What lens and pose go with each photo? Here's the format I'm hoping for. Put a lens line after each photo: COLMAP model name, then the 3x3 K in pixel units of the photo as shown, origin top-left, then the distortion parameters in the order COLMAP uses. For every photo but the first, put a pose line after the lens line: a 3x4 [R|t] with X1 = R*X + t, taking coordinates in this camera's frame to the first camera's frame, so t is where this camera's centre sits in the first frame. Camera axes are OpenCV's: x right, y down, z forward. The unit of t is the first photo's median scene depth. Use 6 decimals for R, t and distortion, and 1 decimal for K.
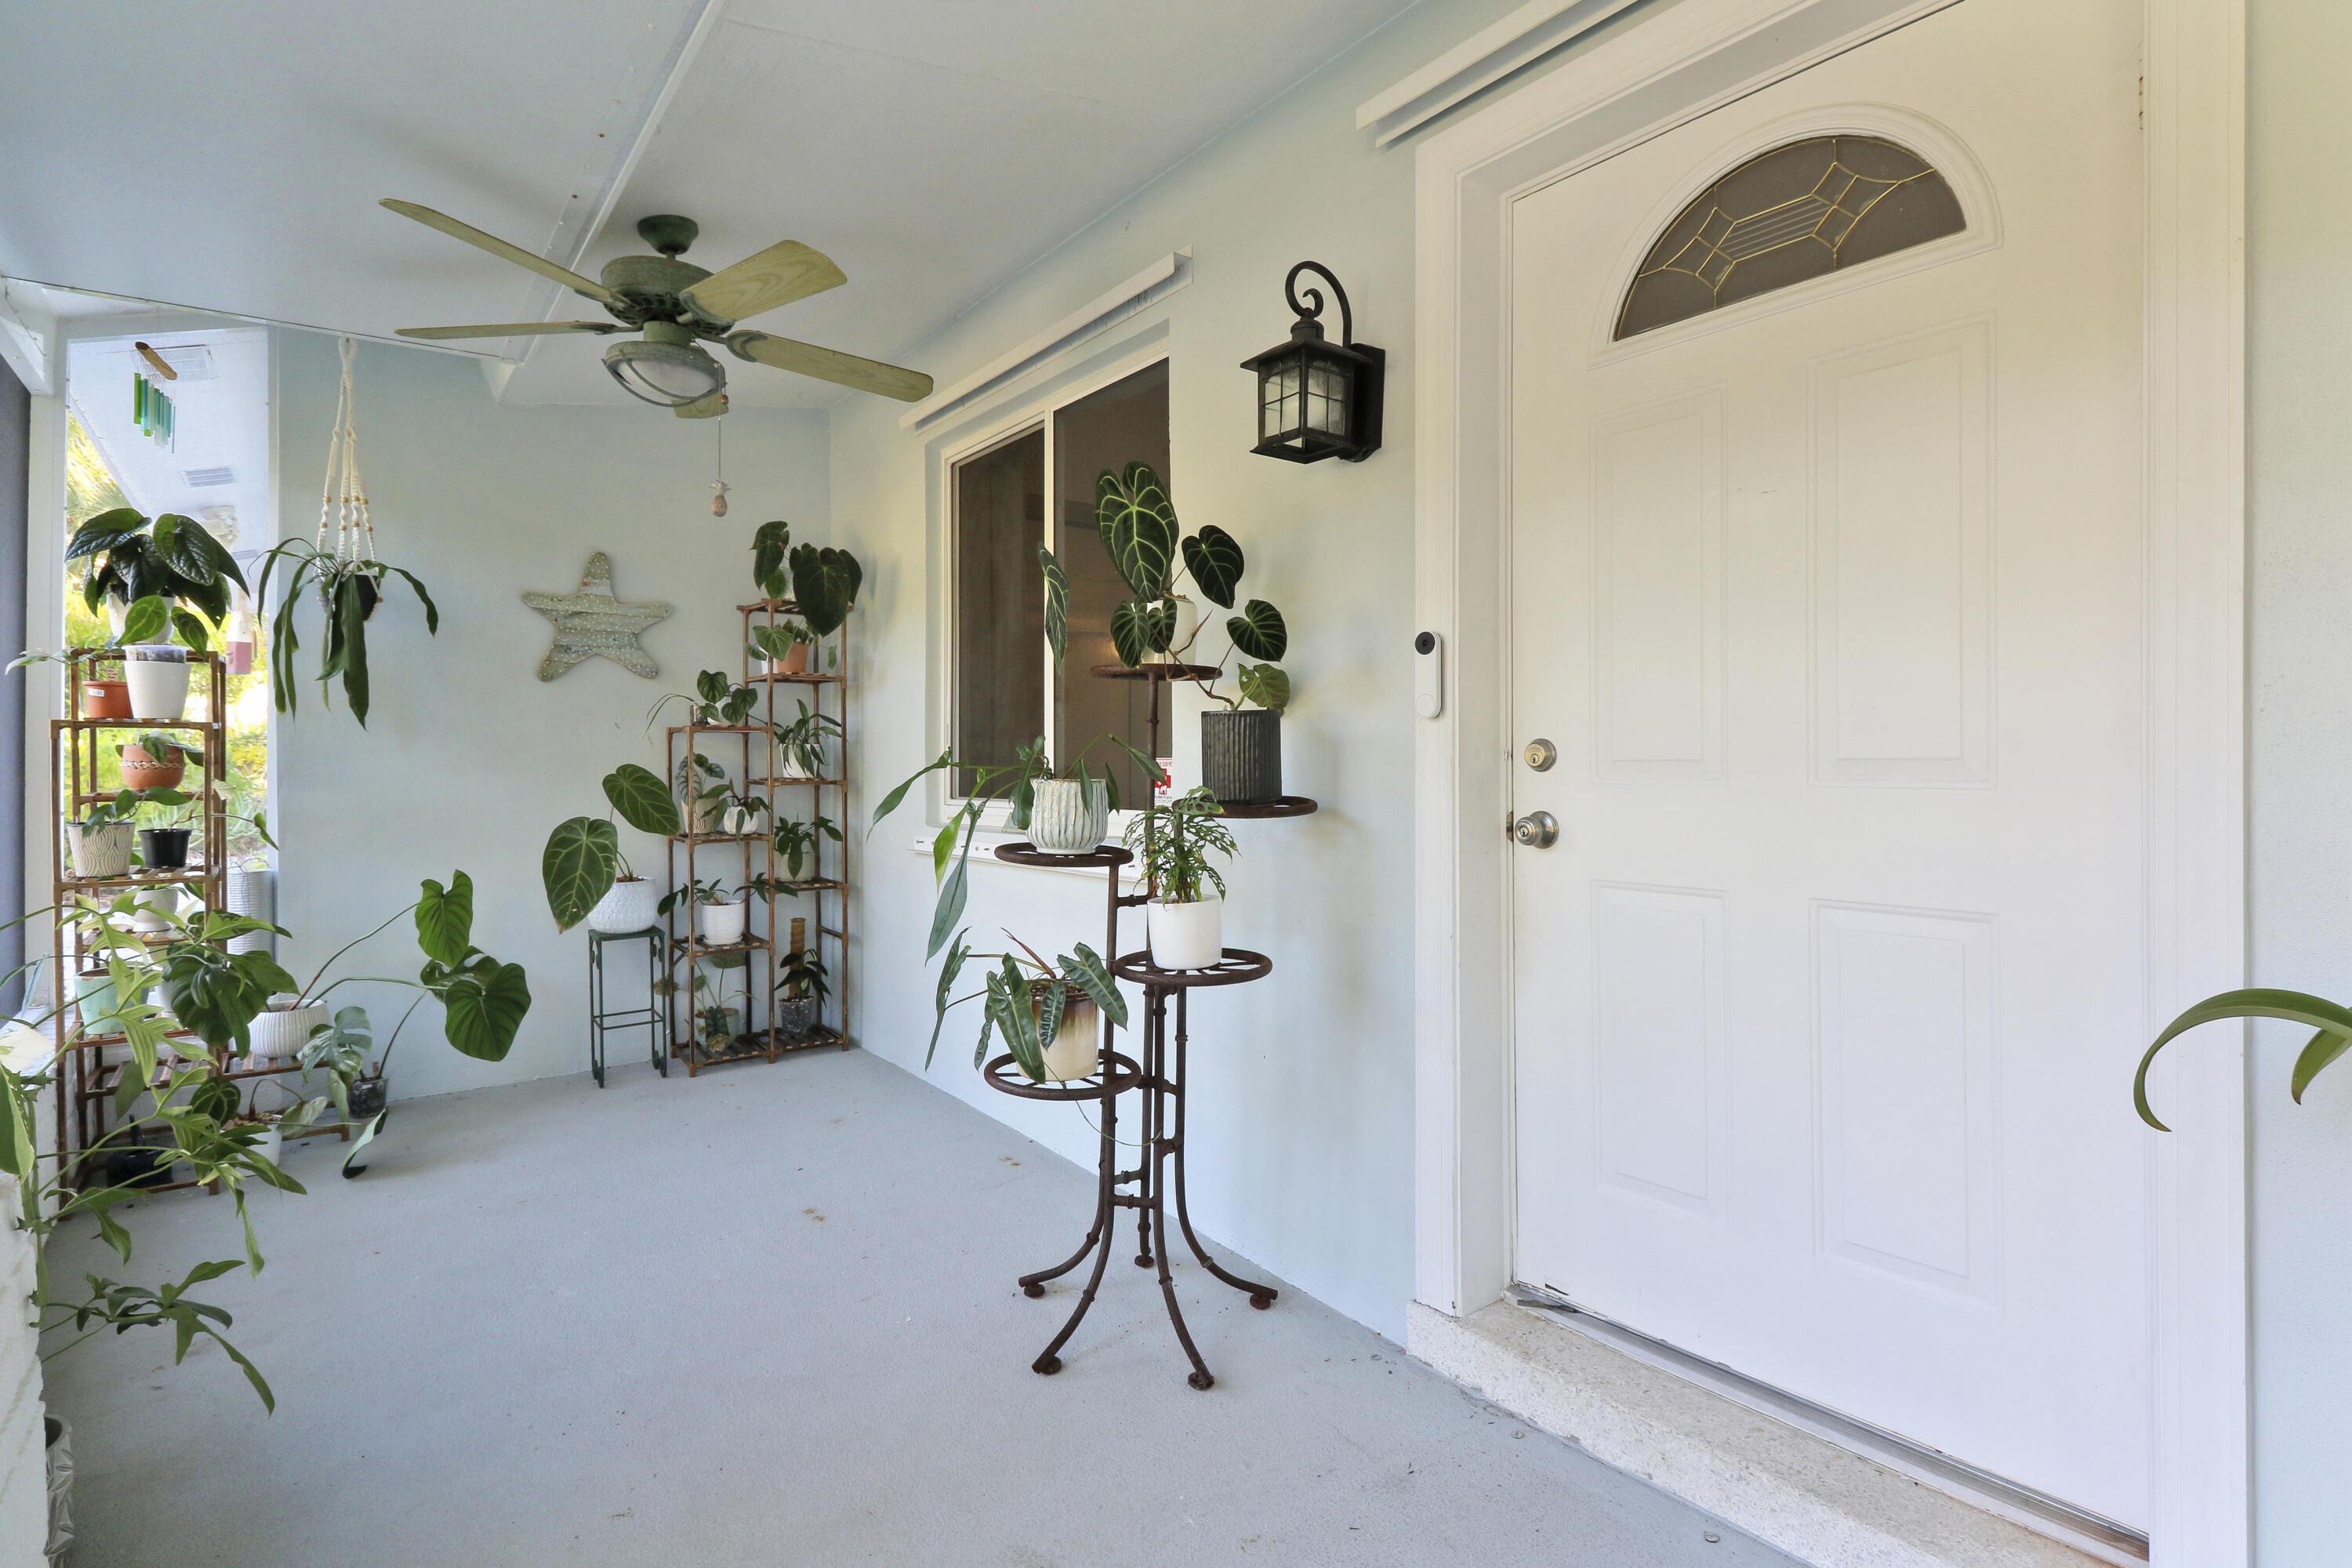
lens RADIAL K [[1104.3, 0, 1176.0], [0, 1104.3, 784.0], [0, 0, 1]] dist [0.003861, -0.017761]
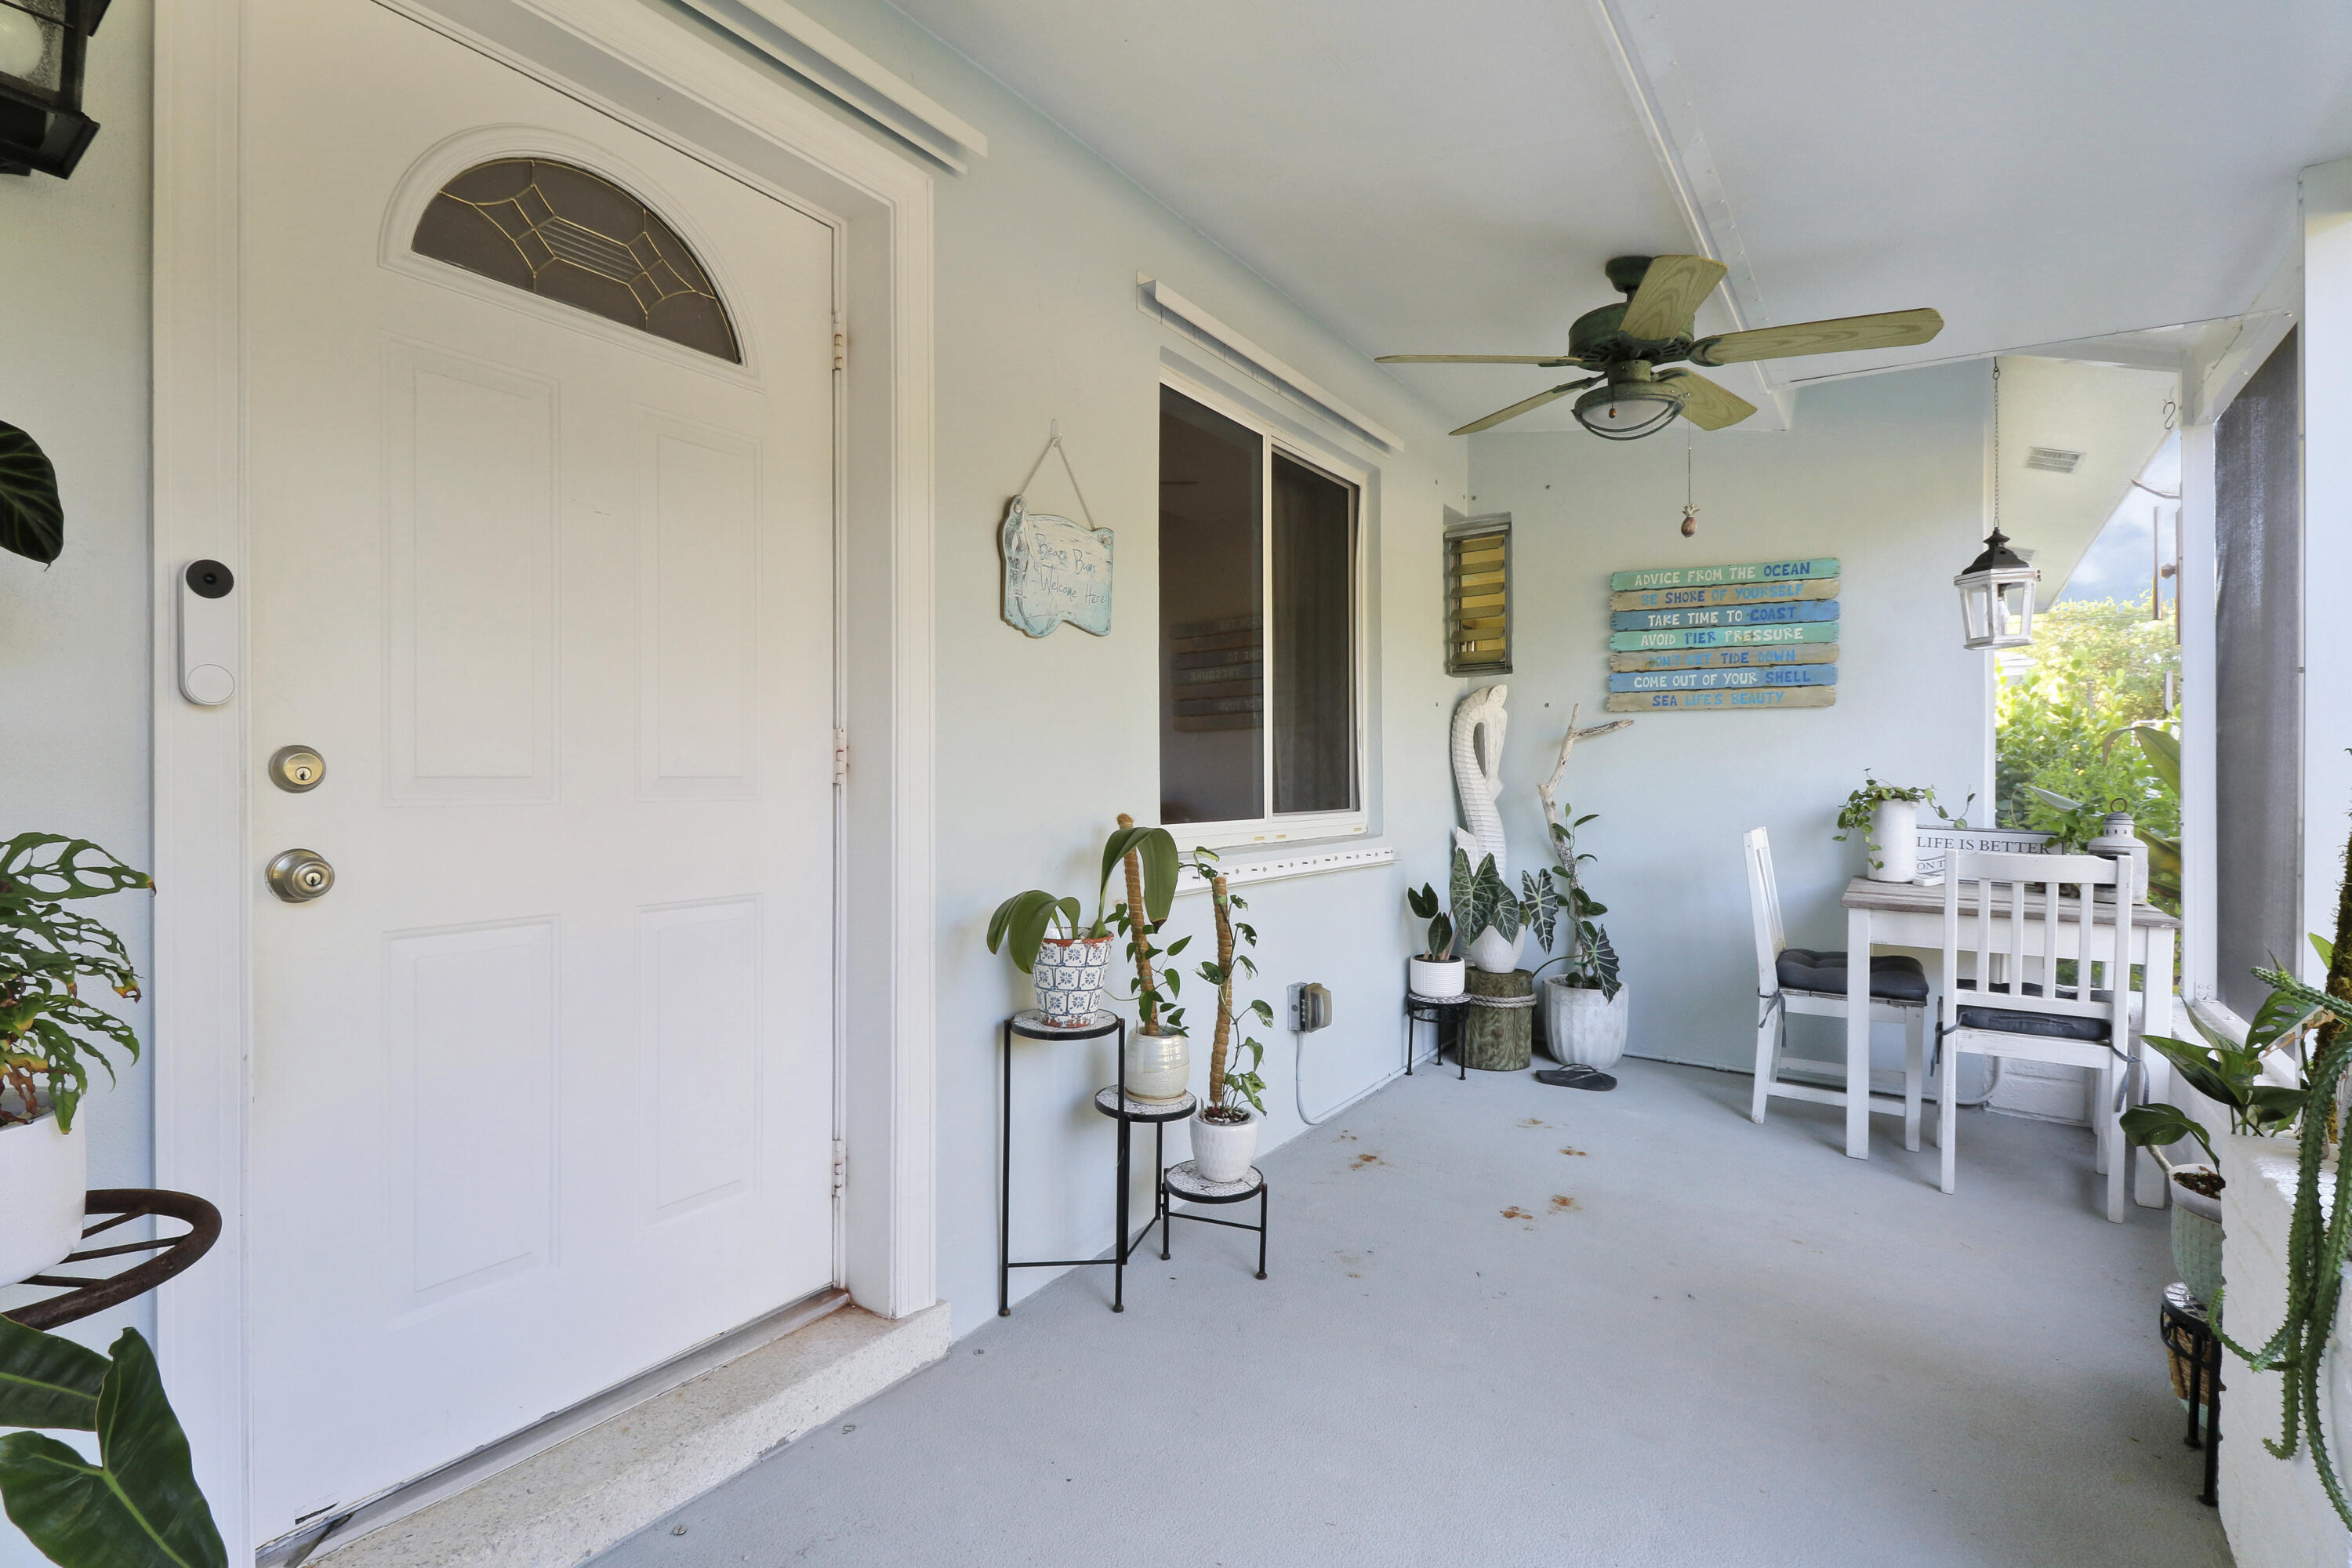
lens RADIAL K [[1129.6, 0, 1176.0], [0, 1129.6, 784.0], [0, 0, 1]] dist [-0.003433, -0.000879]
pose [[-0.300995, -0.011894, 0.953552, -0.626485], [0.011128, 0.999810, 0.015984, -0.026858], [-0.953561, 0.015422, -0.300806, 0.823254]]
